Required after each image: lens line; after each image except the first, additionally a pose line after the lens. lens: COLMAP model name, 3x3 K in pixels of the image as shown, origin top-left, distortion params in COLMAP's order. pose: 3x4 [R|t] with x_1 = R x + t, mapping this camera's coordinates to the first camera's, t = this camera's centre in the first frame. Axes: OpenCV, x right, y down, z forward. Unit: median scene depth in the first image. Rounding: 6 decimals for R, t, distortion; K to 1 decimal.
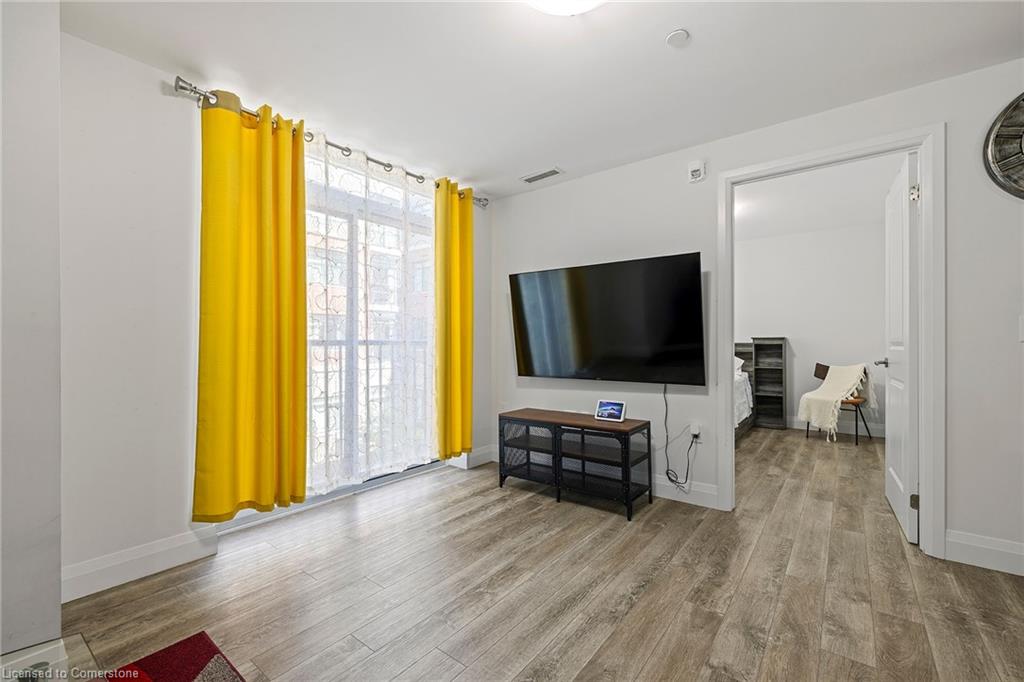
lens RADIAL K [[427.9, 0, 516.4], [0, 427.9, 340.5], [0, 0, 1]] dist [-0.002630, 0.001229]
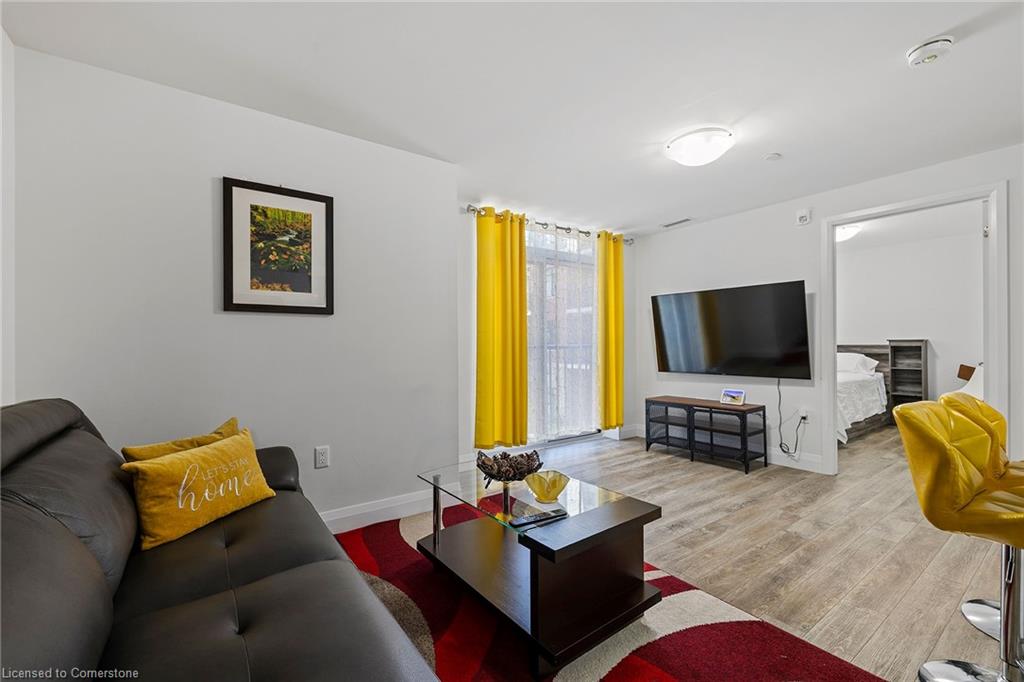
lens RADIAL K [[427.9, 0, 515.5], [0, 427.9, 344.3], [0, 0, 1]] dist [-0.002630, 0.001229]
pose [[0.959866, -0.005332, -0.280409, -0.056162], [0.007673, 0.999944, 0.007248, -0.017623], [0.280355, -0.009109, 0.959853, -0.454781]]
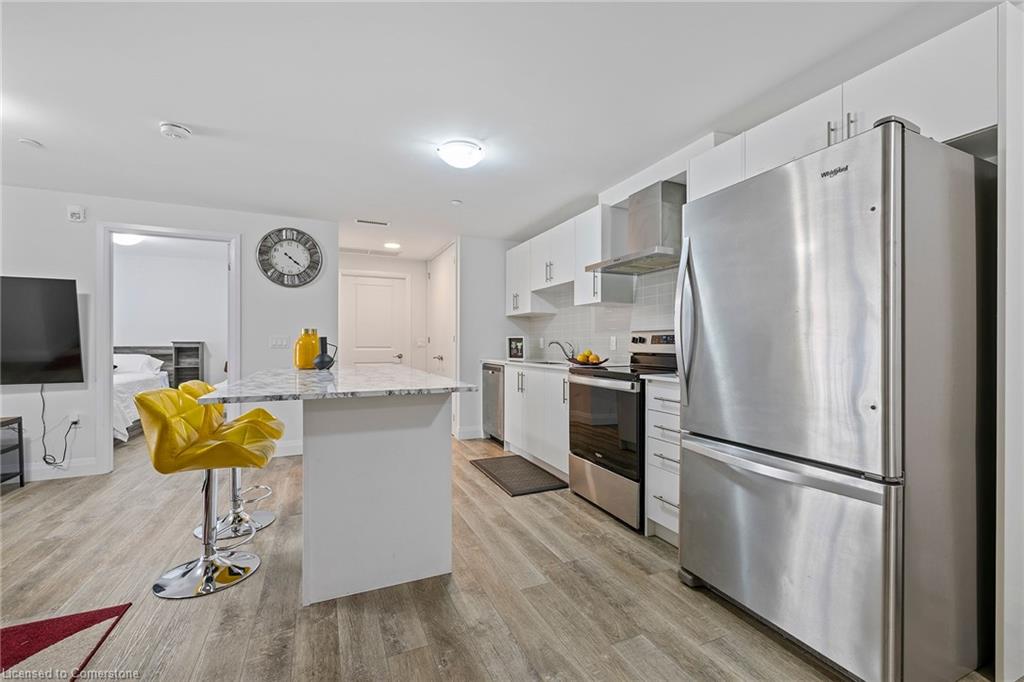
lens RADIAL K [[427.9, 0, 515.9], [0, 427.9, 342.5], [0, 0, 1]] dist [-0.002630, 0.001229]
pose [[0.466334, 0.002105, 0.884606, -0.080785], [-0.007373, 0.999972, 0.001507, -0.022411], [-0.884578, -0.007225, 0.466336, -0.658973]]
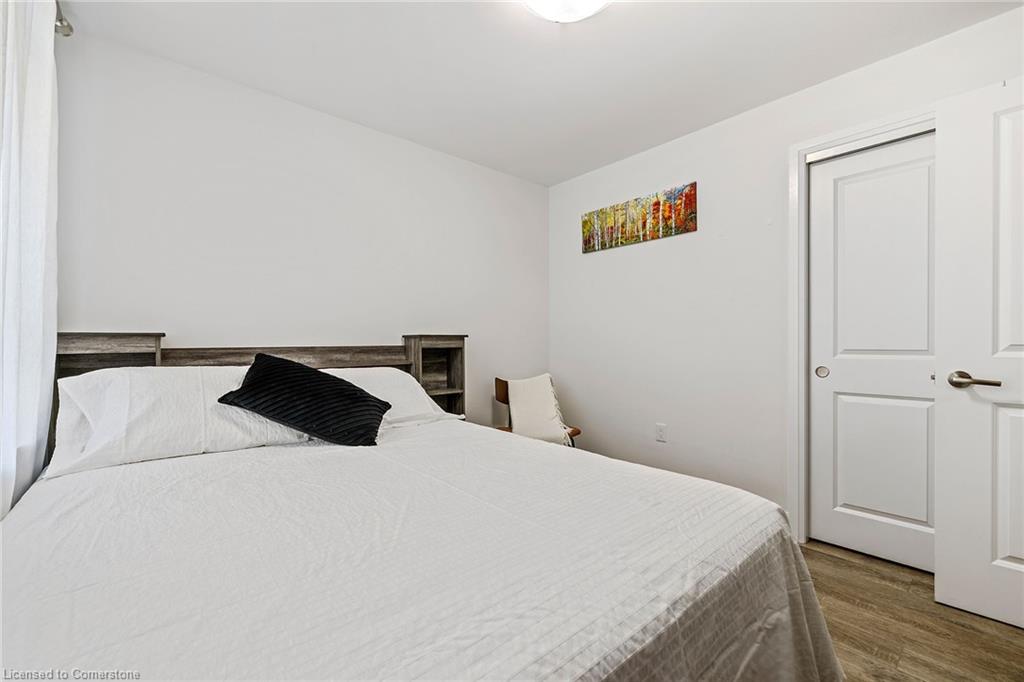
lens RADIAL K [[427.9, 0, 521.0], [0, 427.9, 344.4], [0, 0, 1]] dist [-0.002630, 0.001229]
pose [[0.191760, -0.001156, 0.981441, 0.164640], [-0.001299, 0.999998, 0.001432, 0.006499], [-0.981441, -0.001550, 0.191759, 1.364901]]
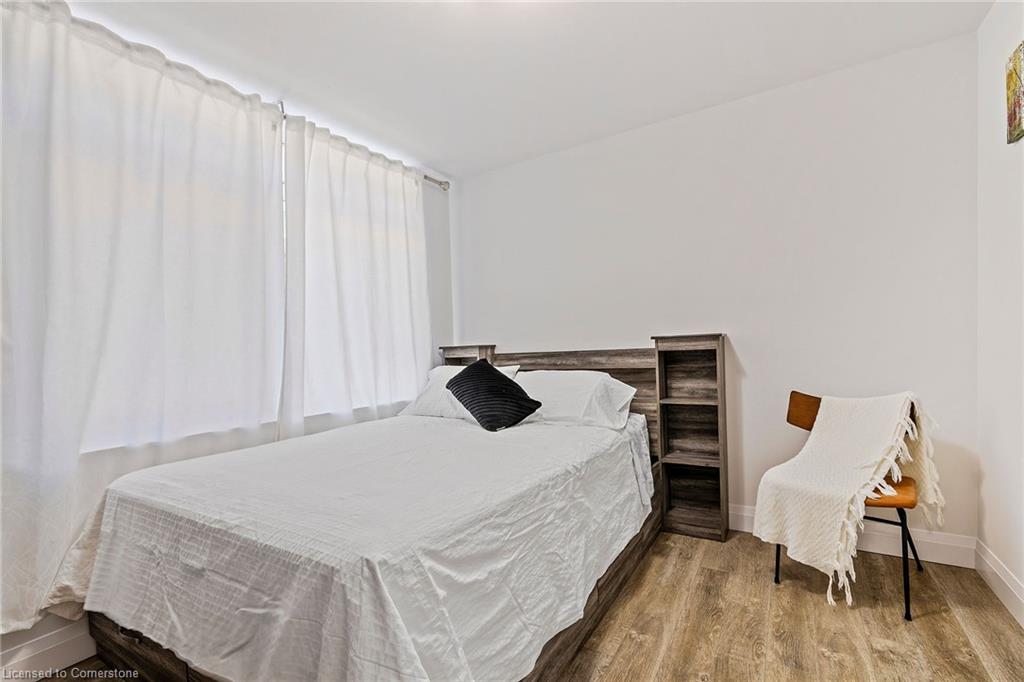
lens RADIAL K [[457.2, 0, 502.0], [0, 457.2, 361.3], [0, 0, 1]] dist [0.000118, -0.000450]
pose [[0.994926, -0.039521, 0.092526, 0.599202], [0.036555, 0.998769, 0.033539, -0.004090], [-0.093738, -0.029986, 0.995145, 0.921800]]
